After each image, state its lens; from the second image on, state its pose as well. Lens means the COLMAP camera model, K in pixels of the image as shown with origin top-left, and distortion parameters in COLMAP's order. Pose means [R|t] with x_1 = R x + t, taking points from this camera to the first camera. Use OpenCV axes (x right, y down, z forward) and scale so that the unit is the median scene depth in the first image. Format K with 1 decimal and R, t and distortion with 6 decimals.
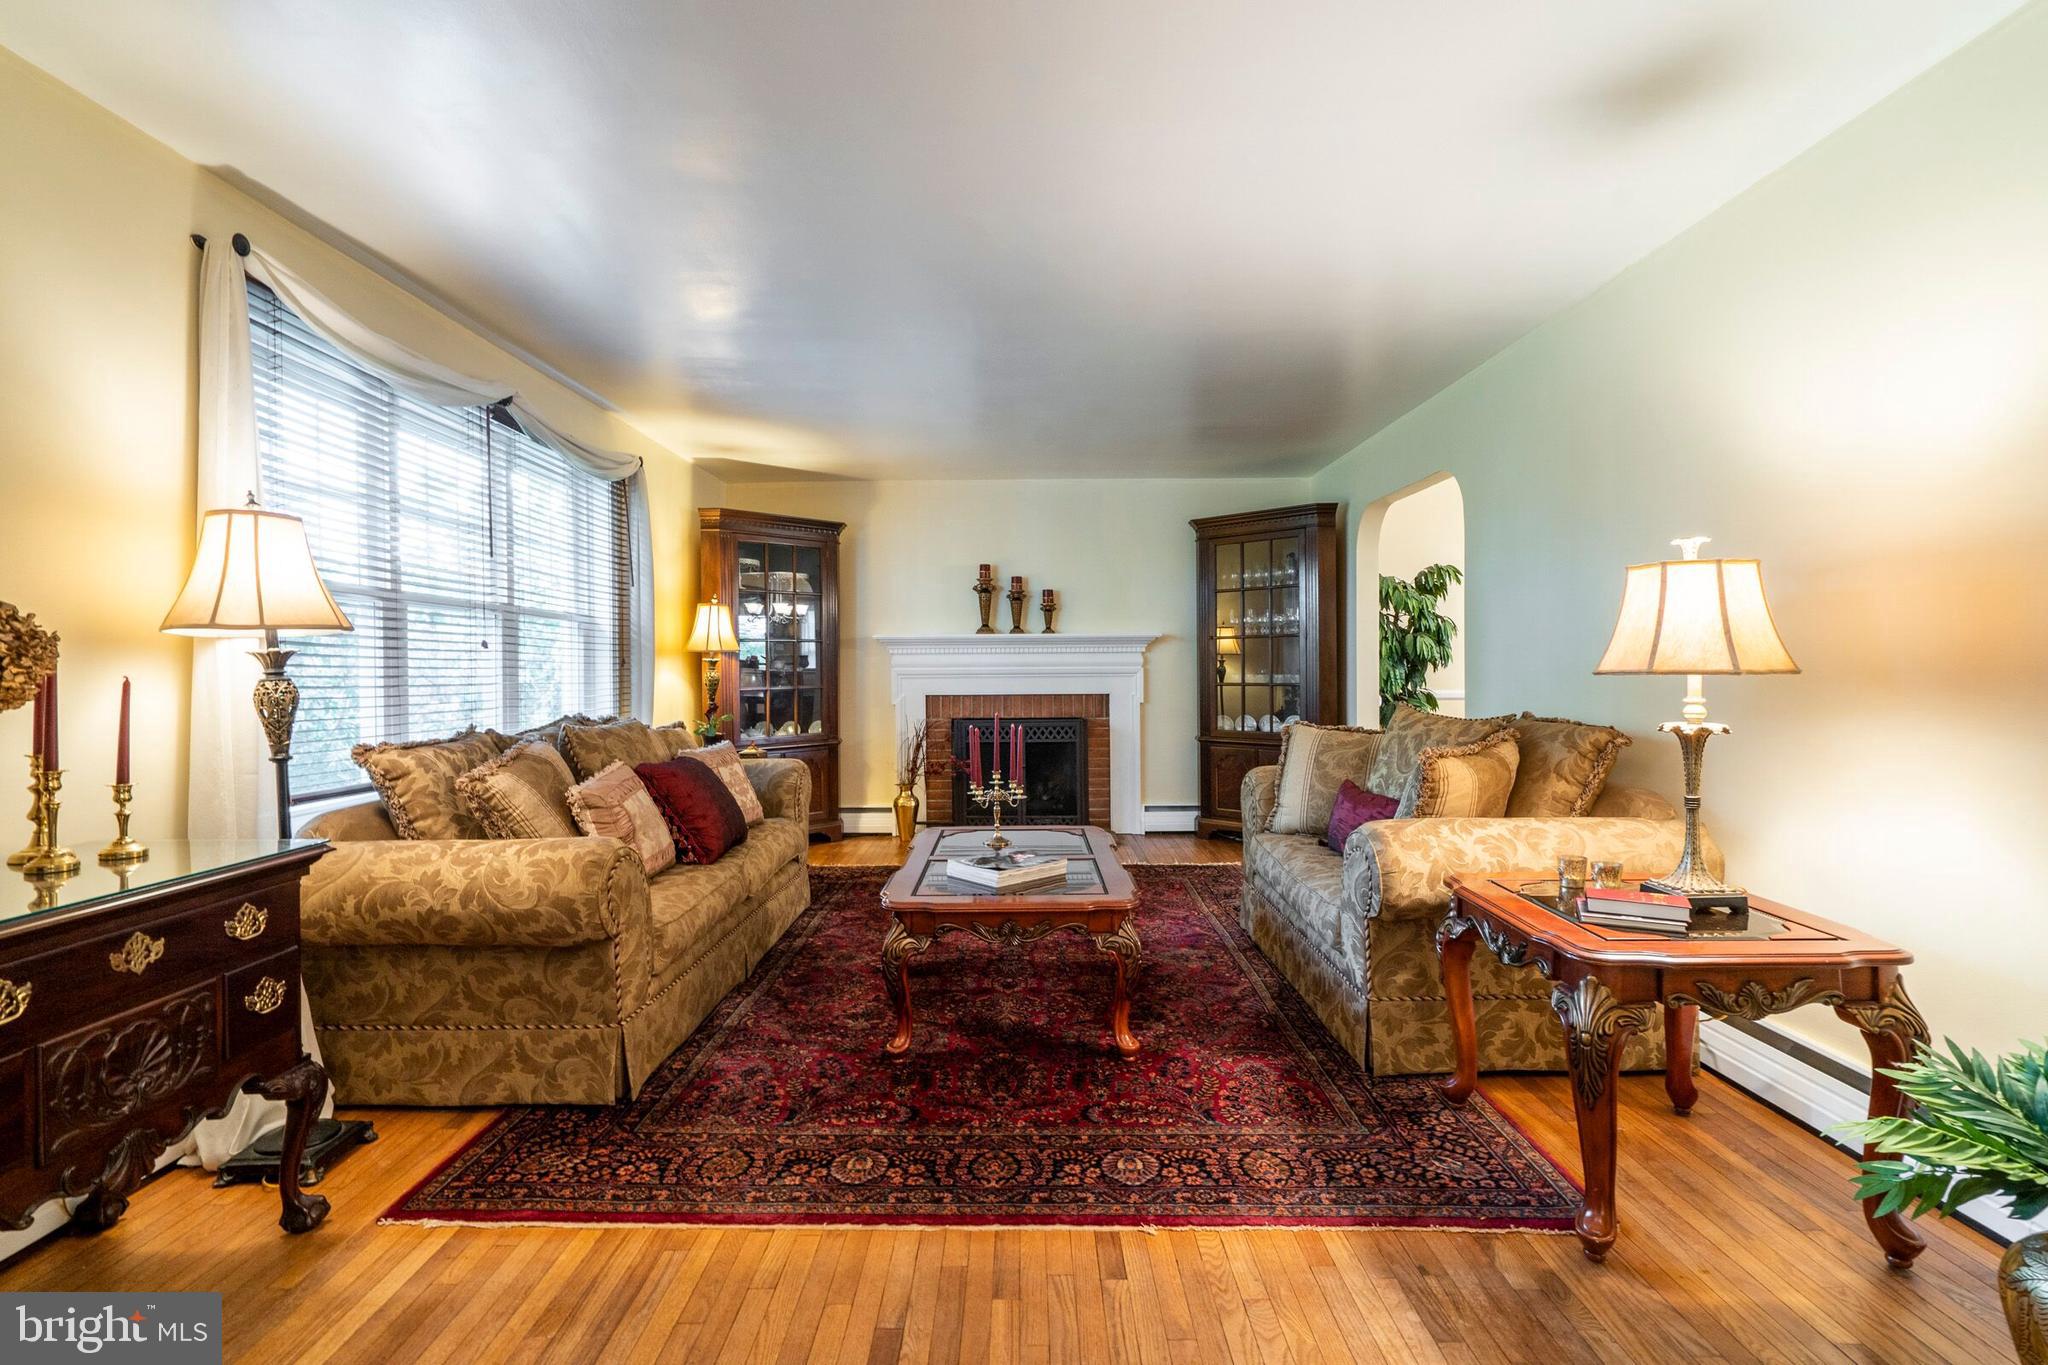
lens RADIAL K [[937.9, 0, 1011.9], [0, 937.9, 687.2], [0, 0, 1]] dist [-0.008105, 0.000965]
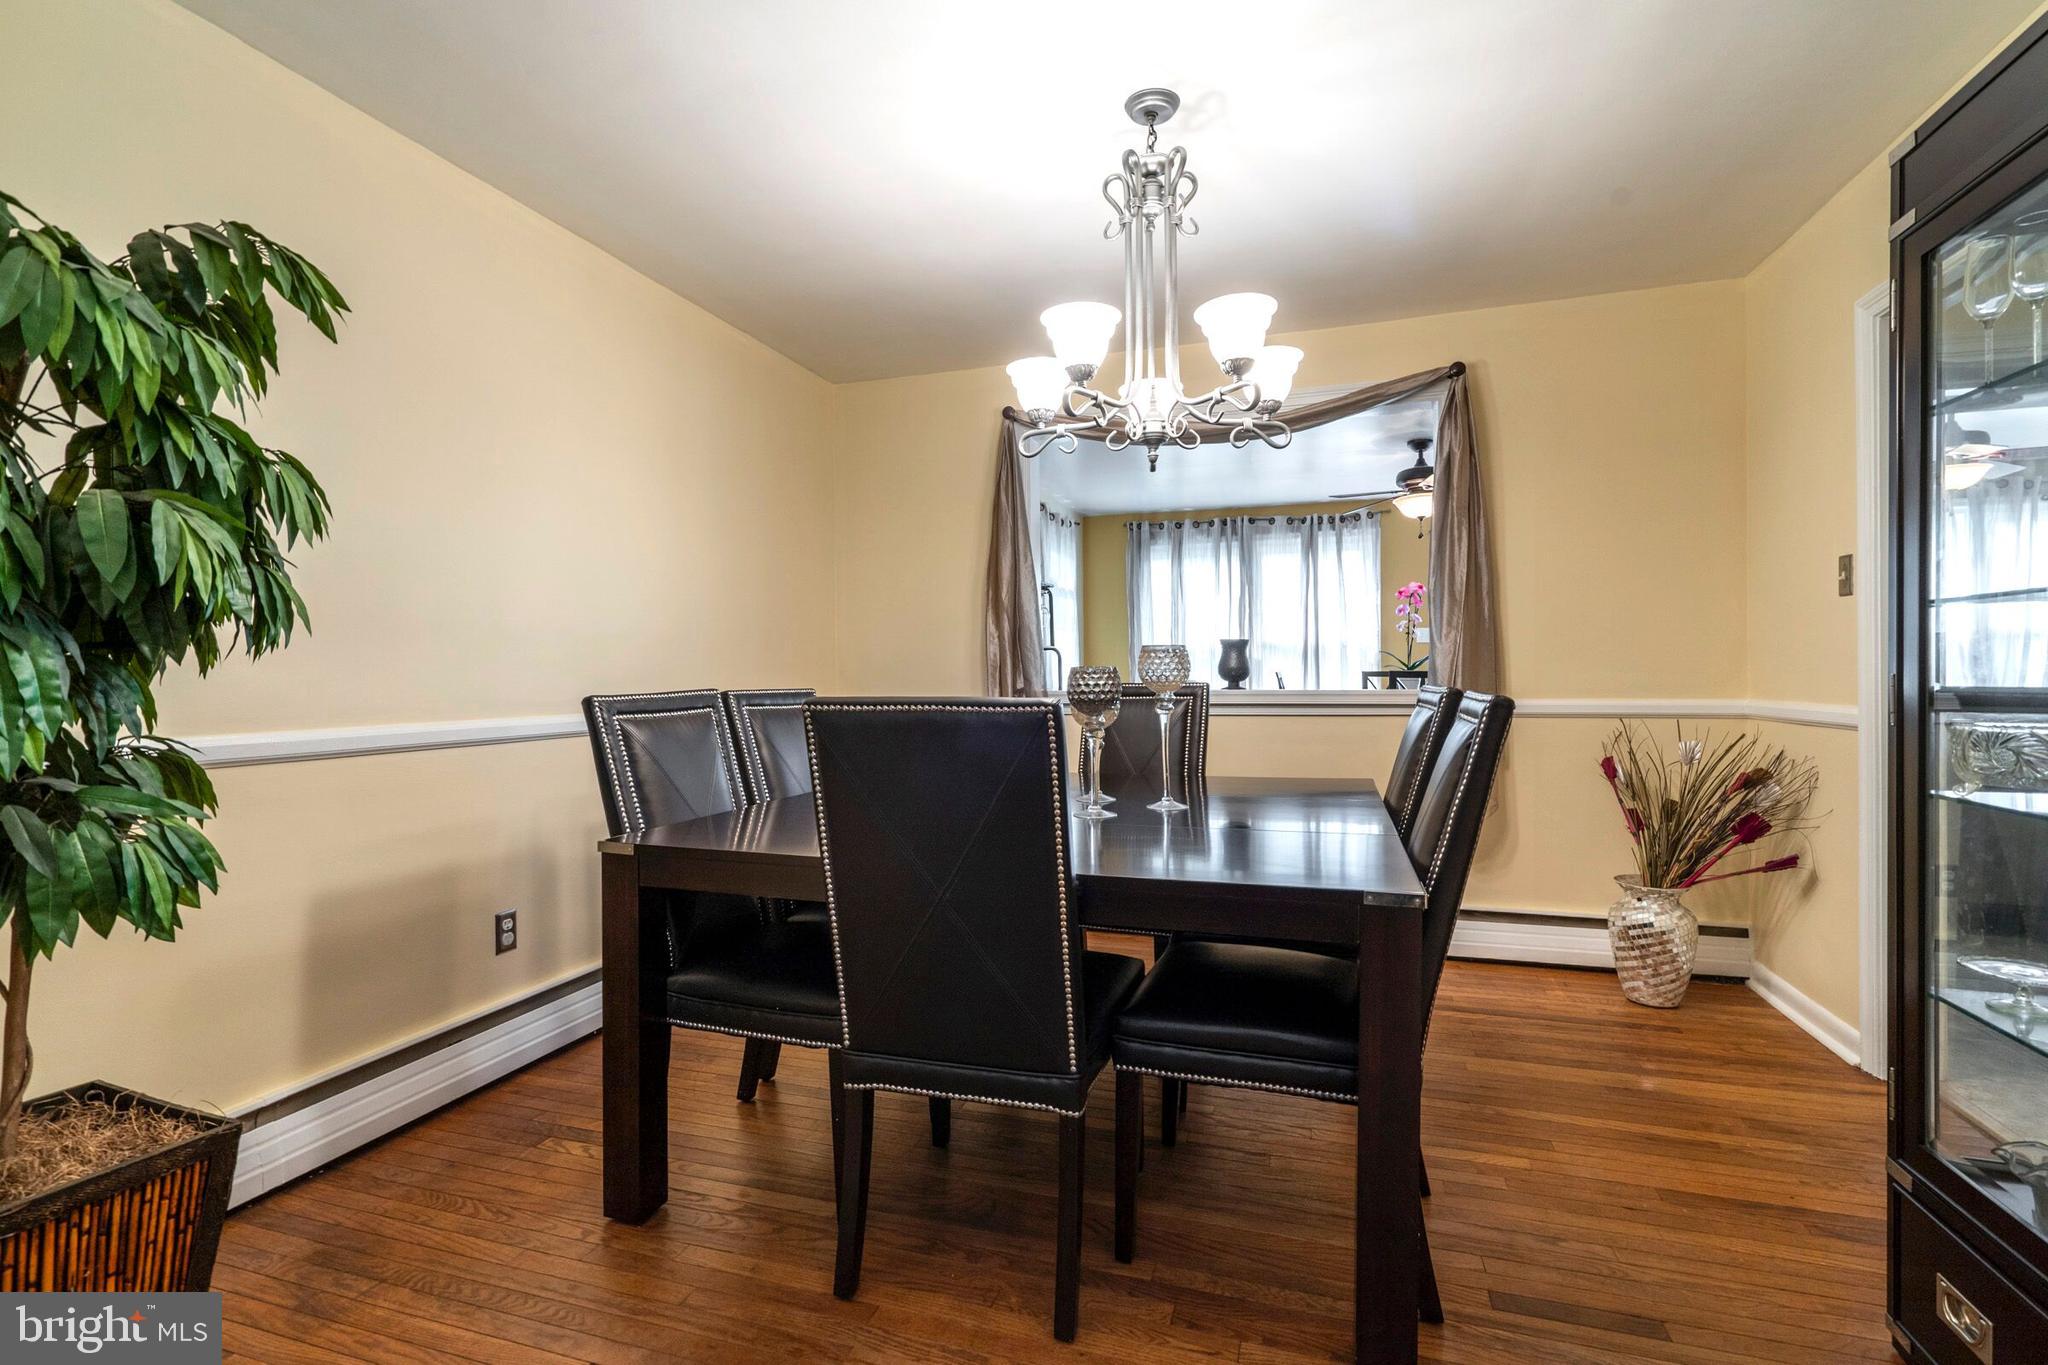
lens RADIAL K [[937.9, 0, 1023.7], [0, 937.9, 672.3], [0, 0, 1]] dist [-0.008105, 0.000965]
pose [[0.292440, 0.001542, 0.956283, 0.663289], [0.017515, 0.999822, -0.006969, -0.023475], [-0.956123, 0.018787, 0.292361, 1.727657]]
